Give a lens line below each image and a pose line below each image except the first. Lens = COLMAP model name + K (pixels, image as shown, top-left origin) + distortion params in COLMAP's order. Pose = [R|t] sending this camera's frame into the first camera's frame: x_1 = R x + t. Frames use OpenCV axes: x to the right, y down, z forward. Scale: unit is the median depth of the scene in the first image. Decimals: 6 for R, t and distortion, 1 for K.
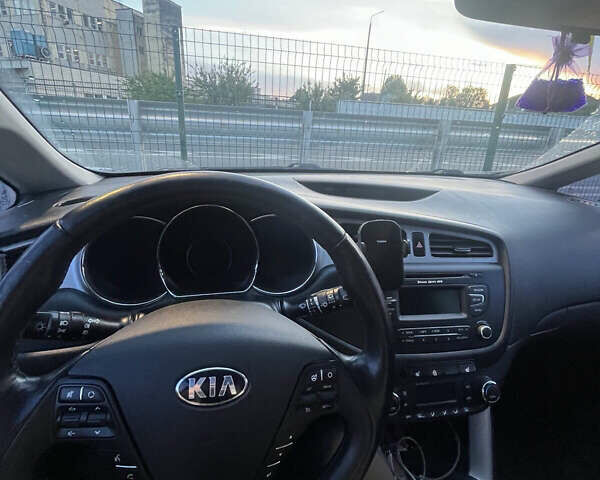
lens RADIAL K [[321.7, 0, 300.0], [0, 321.7, 240.0], [0, 0, 1]] dist [-0.005200, 0.000729]
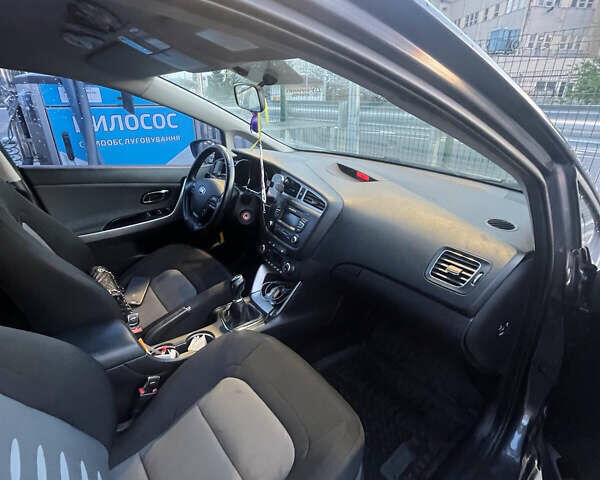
lens RADIAL K [[321.7, 0, 300.0], [0, 321.7, 240.0], [0, 0, 1]] dist [-0.005200, 0.000729]
pose [[0.405145, 0.331103, -0.852190, 2.193882], [-0.306038, 0.927459, 0.214852, -0.146248], [0.861509, 0.173757, 0.477085, 0.072761]]
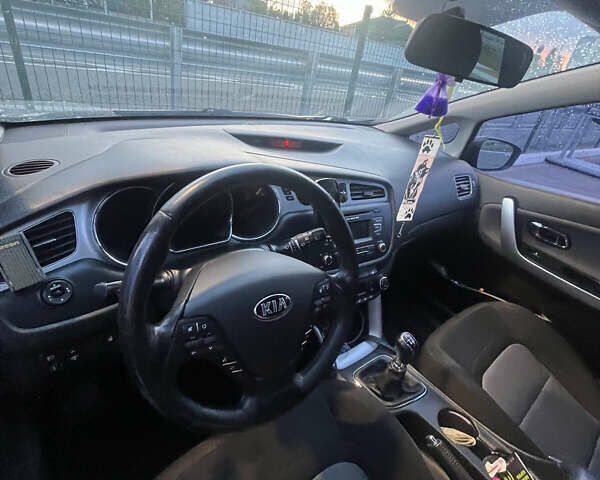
lens RADIAL K [[321.7, 0, 300.0], [0, 321.7, 240.0], [0, 0, 1]] dist [-0.005200, 0.000729]
pose [[0.913047, -0.117394, 0.390595, -0.368037], [0.025557, 0.972267, 0.232473, -0.112995], [-0.407054, -0.202276, 0.890725, -0.199999]]
